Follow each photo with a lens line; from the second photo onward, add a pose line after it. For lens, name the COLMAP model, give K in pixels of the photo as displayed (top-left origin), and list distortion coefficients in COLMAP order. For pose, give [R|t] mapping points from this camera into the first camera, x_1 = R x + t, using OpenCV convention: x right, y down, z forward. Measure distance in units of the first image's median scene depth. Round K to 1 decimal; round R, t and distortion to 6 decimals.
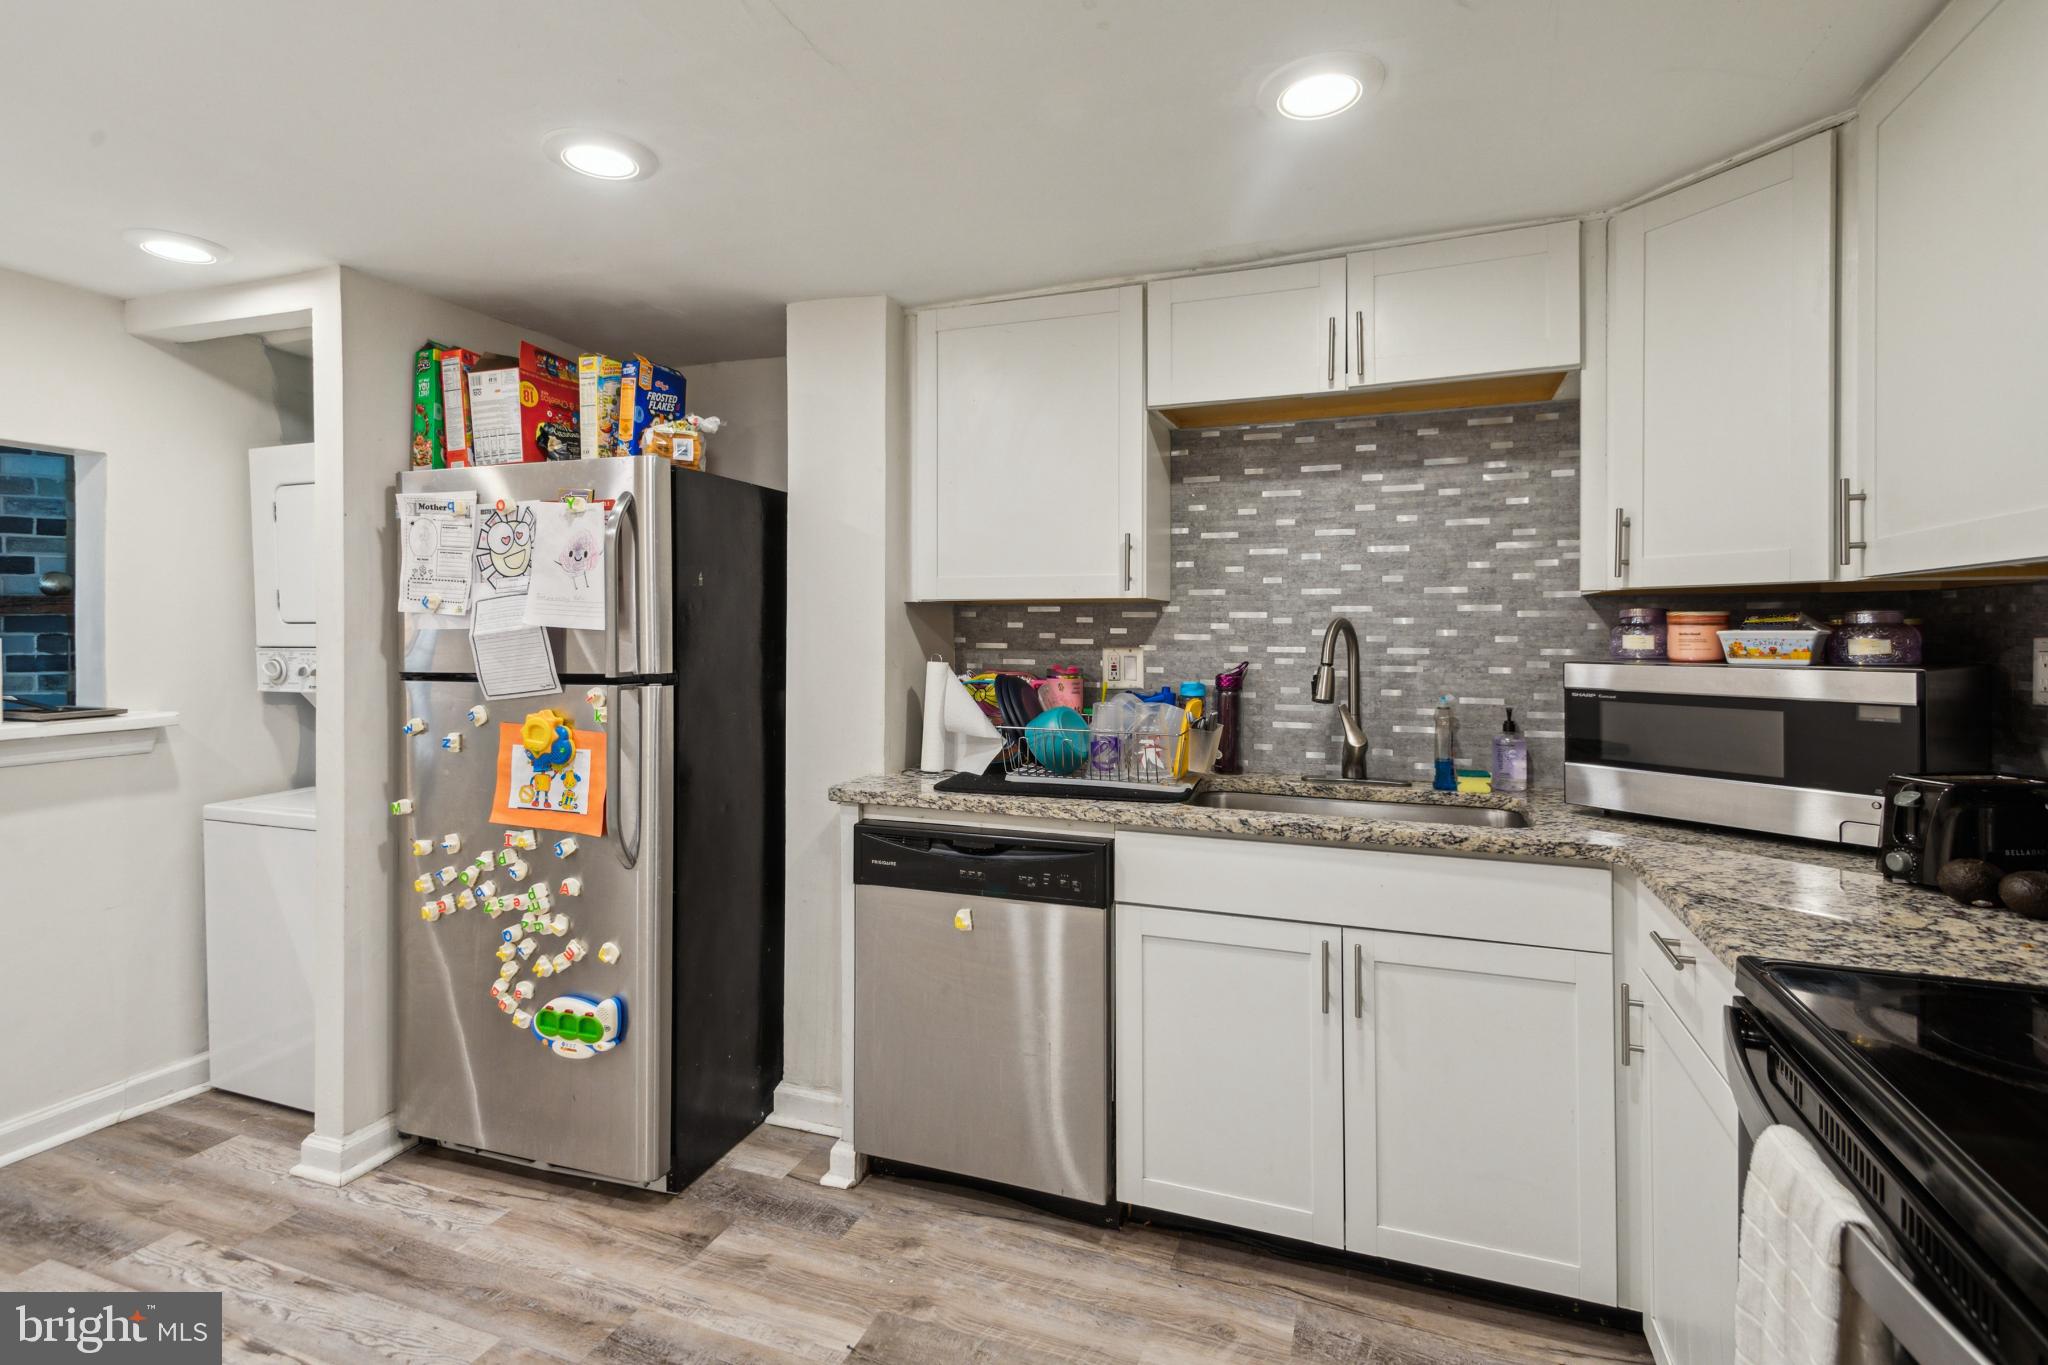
lens RADIAL K [[974.4, 0, 1020.7], [0, 974.4, 632.3], [0, 0, 1]] dist [0.012197, -0.000642]
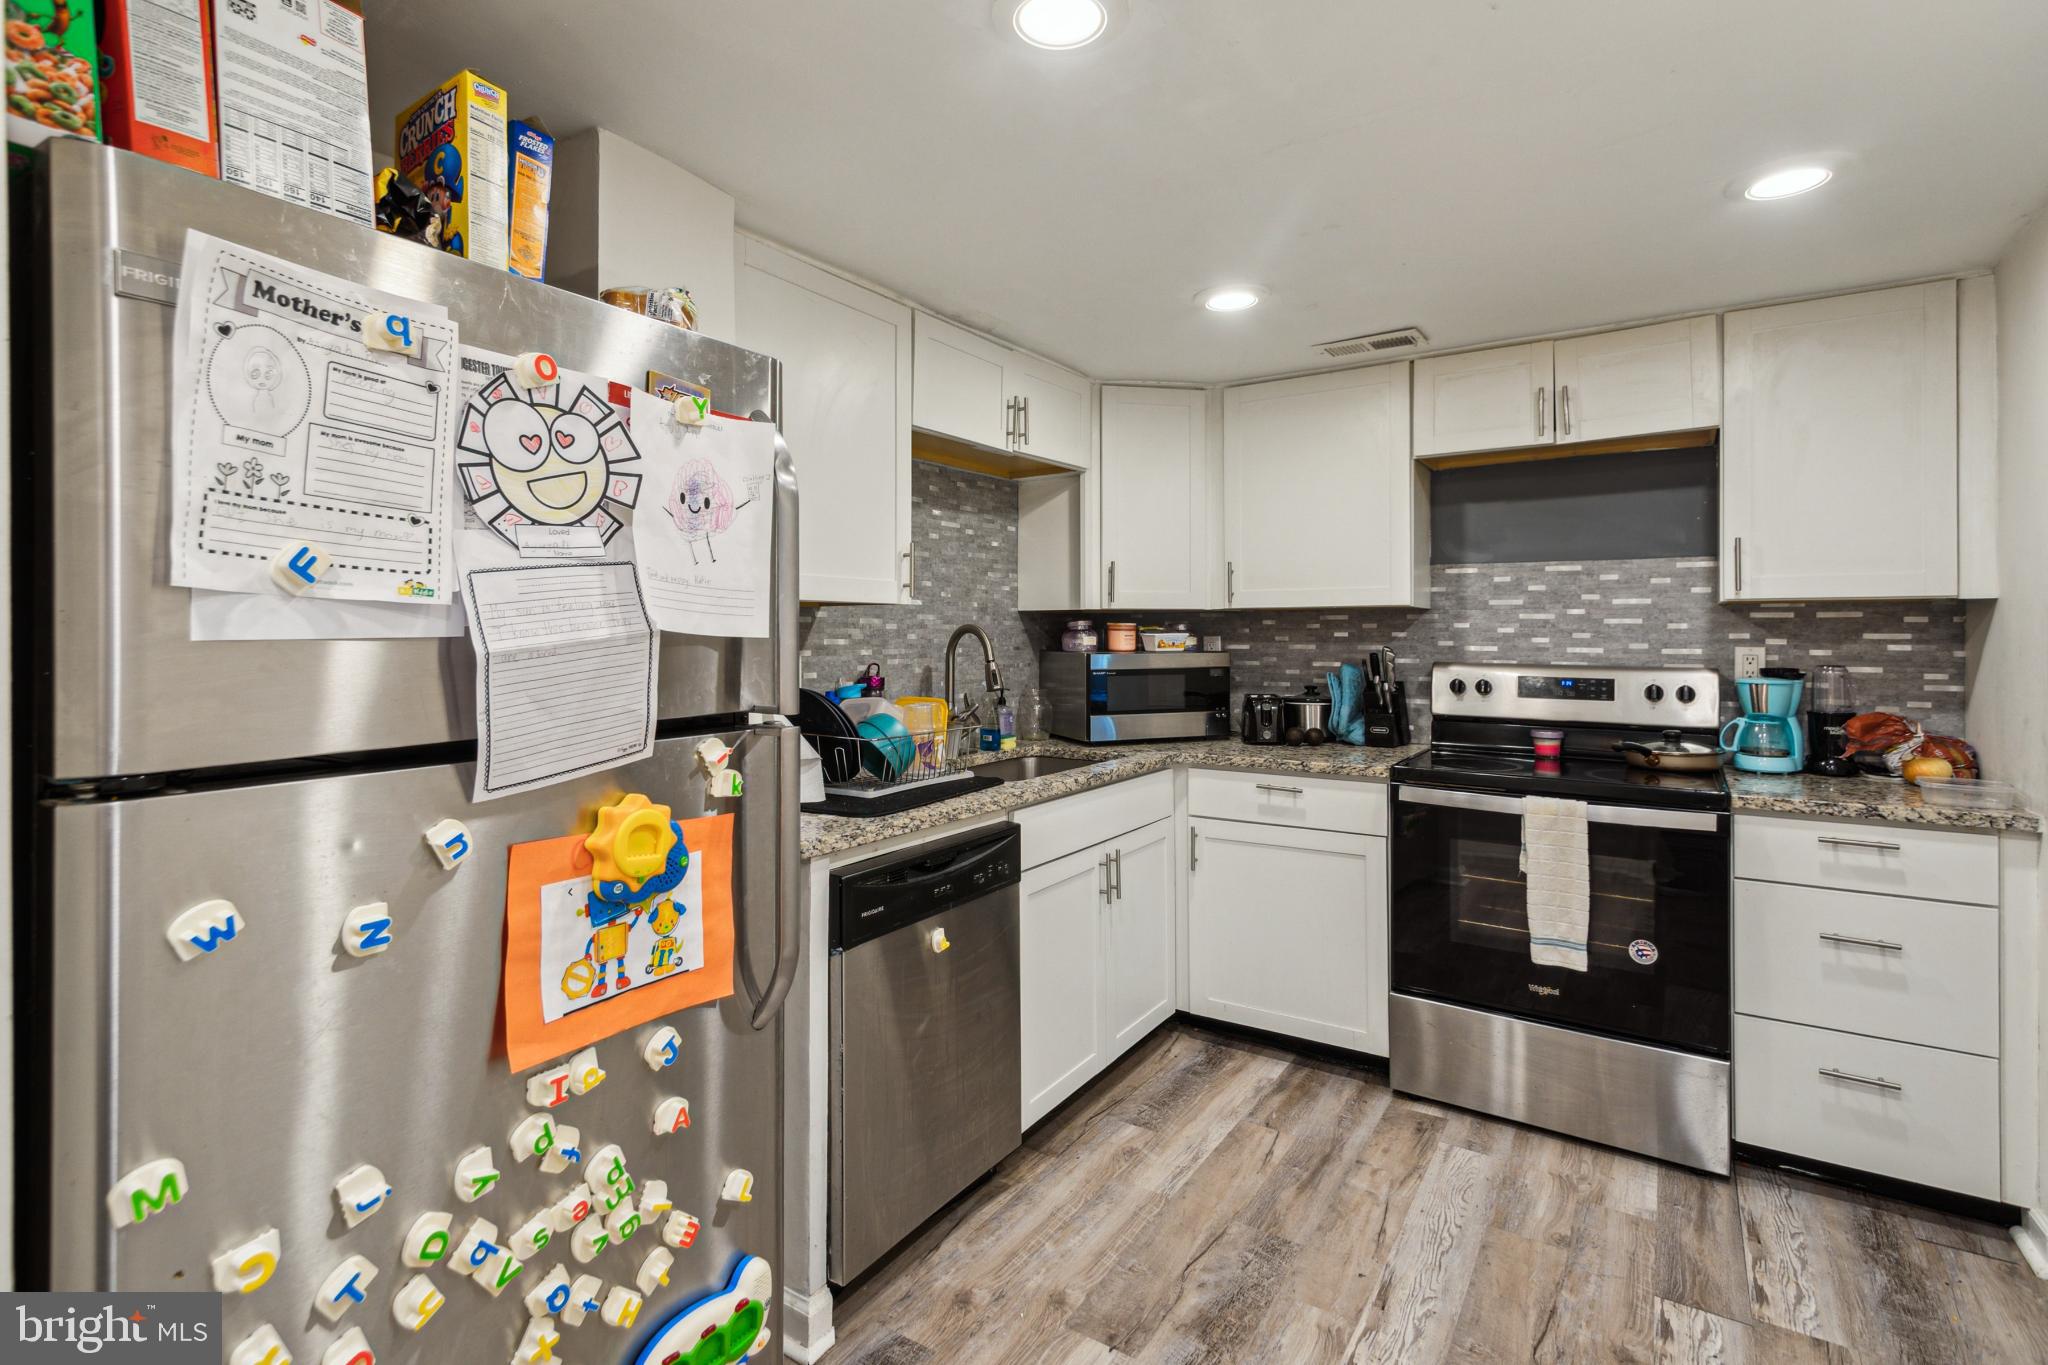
lens RADIAL K [[974.4, 0, 1020.7], [0, 974.4, 632.3], [0, 0, 1]] dist [0.012197, -0.000642]
pose [[0.225933, -0.000973, 0.974142, -0.902198], [0.007559, 0.999971, -0.000754, -0.003479], [-0.974113, 0.007533, 0.225934, 0.660504]]
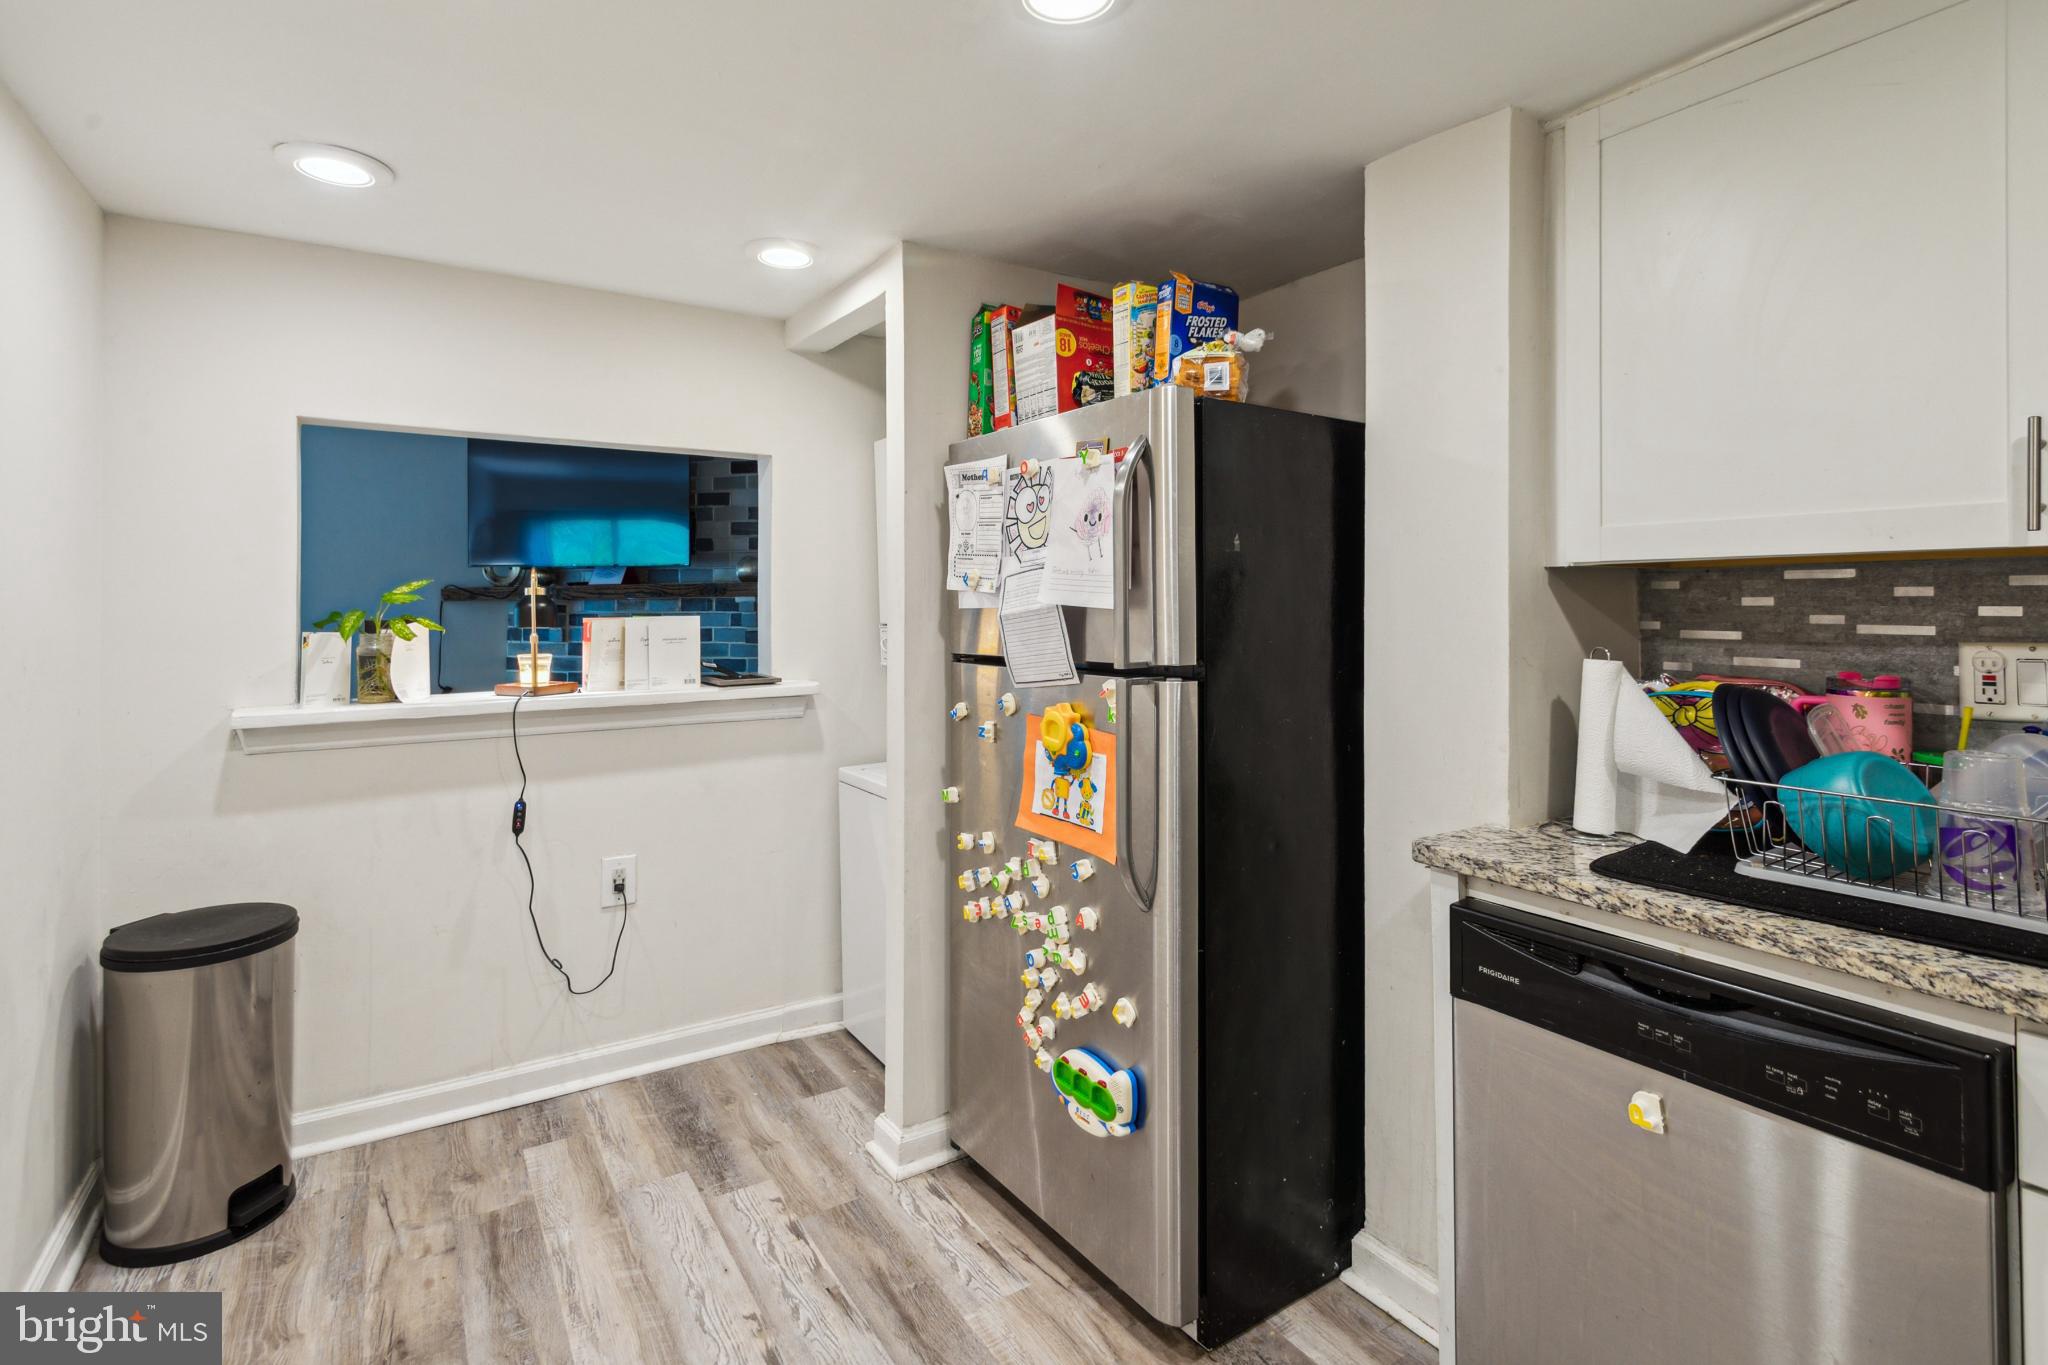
lens RADIAL K [[988.6, 0, 1025.1], [0, 988.6, 595.9], [0, 0, 1]] dist [0.017203, -0.001901]
pose [[0.797052, -0.007156, -0.603868, 0.006904], [-0.001868, 0.999896, -0.014315, -0.001423], [0.603907, 0.012538, 0.796956, 0.282085]]
